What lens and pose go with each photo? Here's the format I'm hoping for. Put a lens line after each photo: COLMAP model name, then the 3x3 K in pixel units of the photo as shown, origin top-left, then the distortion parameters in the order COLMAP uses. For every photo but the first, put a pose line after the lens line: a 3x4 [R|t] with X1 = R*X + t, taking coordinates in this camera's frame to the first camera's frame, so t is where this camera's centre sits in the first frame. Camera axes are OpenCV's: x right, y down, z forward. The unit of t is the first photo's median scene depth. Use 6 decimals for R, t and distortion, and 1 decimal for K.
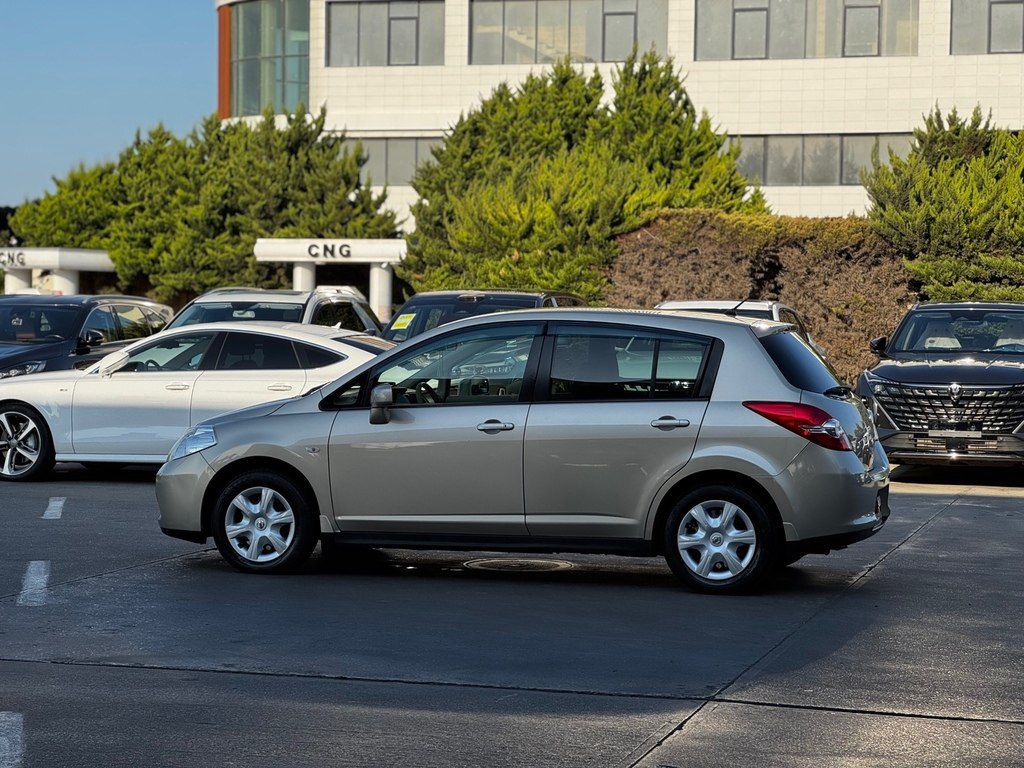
lens RADIAL K [[2277.9, 0, 512.0], [0, 2277.9, 384.0], [0, 0, 1]] dist [-0.097769, 4.136669]
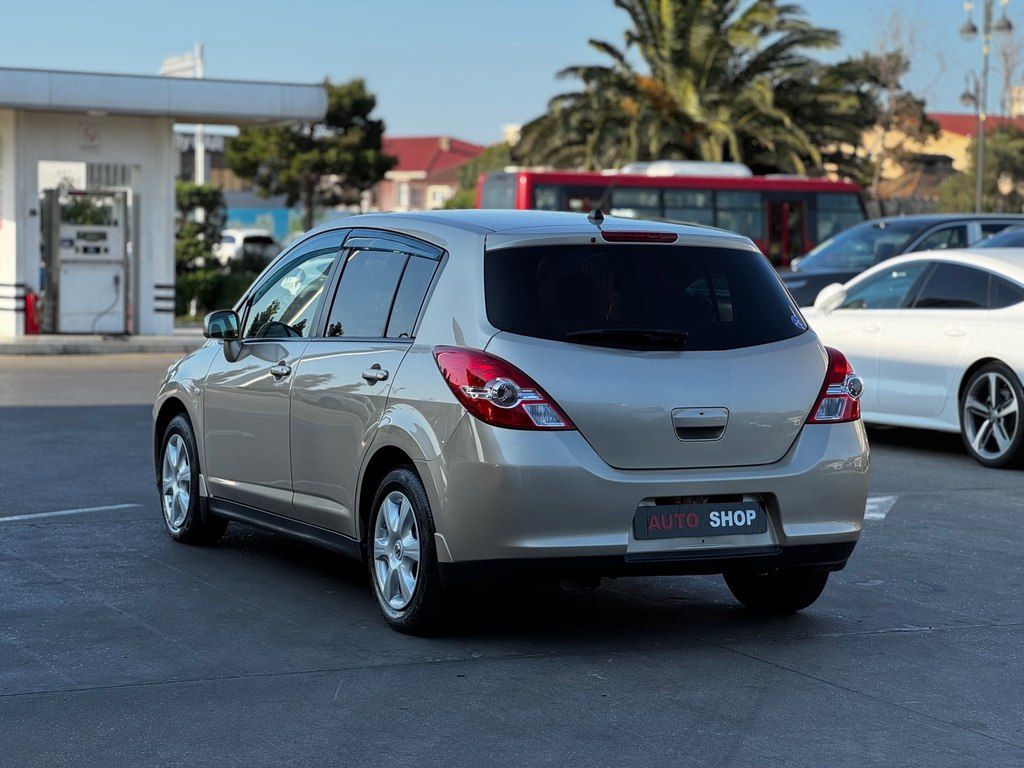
lens RADIAL K [[2277.9, 0, 512.0], [0, 2277.9, 384.0], [0, 0, 1]] dist [-0.097769, 4.136669]
pose [[0.664977, 0.046161, -0.745436, 0.284496], [-0.030490, 0.998934, 0.034660, -0.002356], [0.746241, -0.000320, 0.665676, 0.267821]]
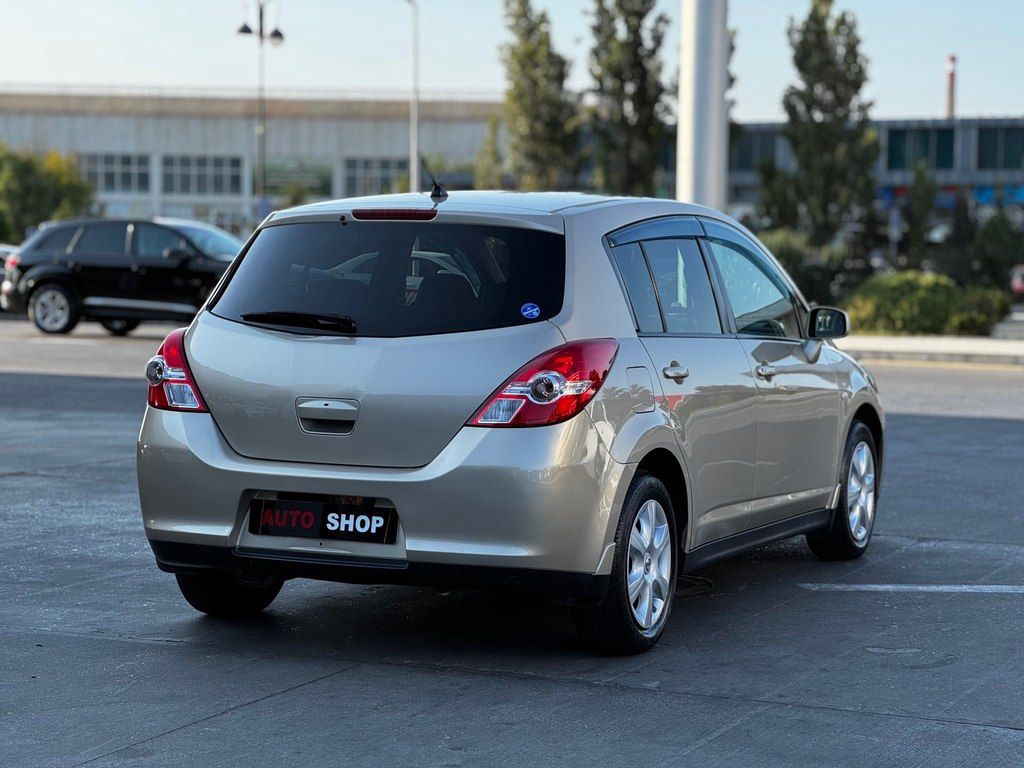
lens RADIAL K [[2277.9, 0, 512.0], [0, 2277.9, 384.0], [0, 0, 1]] dist [-0.097769, 4.136669]
pose [[-0.140753, 0.049550, -0.988804, 0.345303], [-0.045748, 0.997354, 0.056491, -0.007789], [0.988987, 0.053187, -0.138114, 0.546790]]
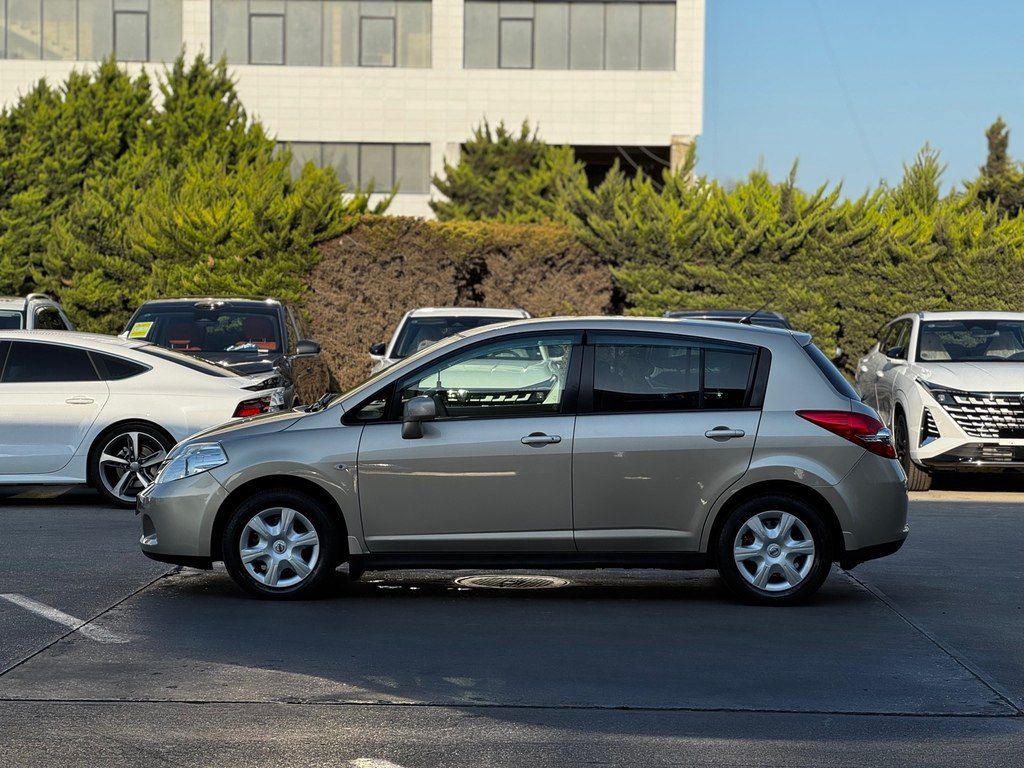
lens RADIAL K [[2277.9, 0, 512.0], [0, 2277.9, 384.0], [0, 0, 1]] dist [-0.097769, 4.136669]
pose [[0.966246, -0.007980, 0.257499, -0.127506], [0.008724, 0.999960, -0.001748, -0.001556], [-0.257475, 0.003936, 0.966277, 0.033727]]
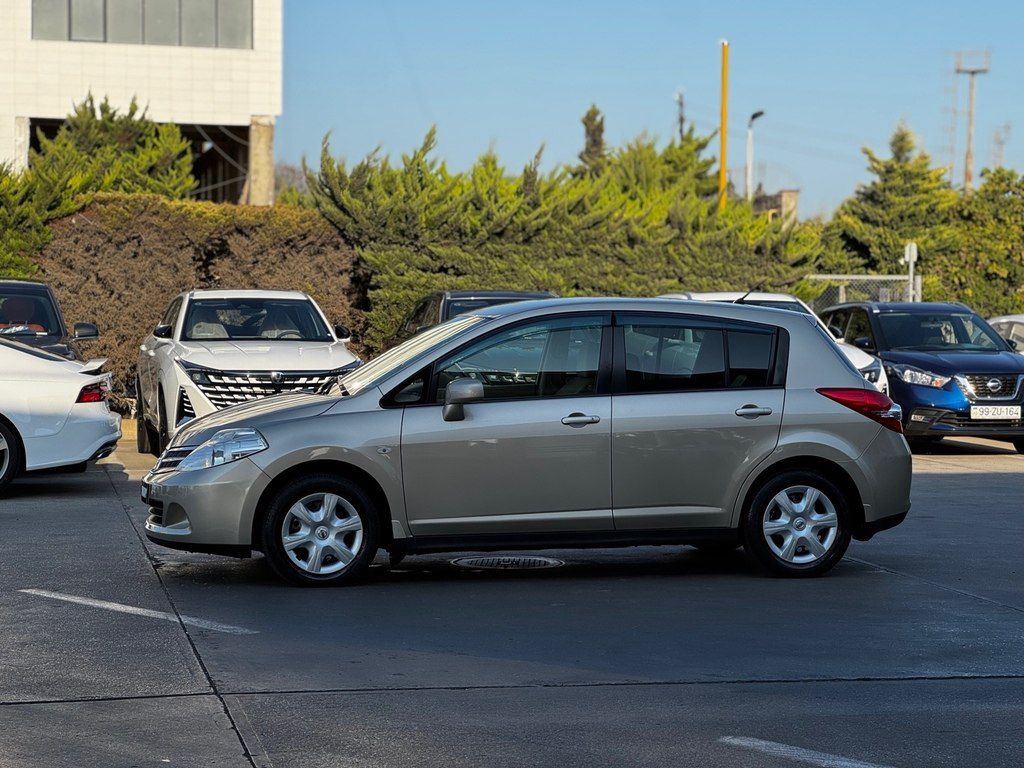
lens RADIAL K [[2277.9, 0, 512.0], [0, 2277.9, 384.0], [0, 0, 1]] dist [-0.097769, 4.136669]
pose [[0.883381, -0.020543, 0.468205, -0.233136], [0.017976, 0.999789, 0.009952, -0.003295], [-0.468311, -0.000375, 0.883564, 0.072928]]
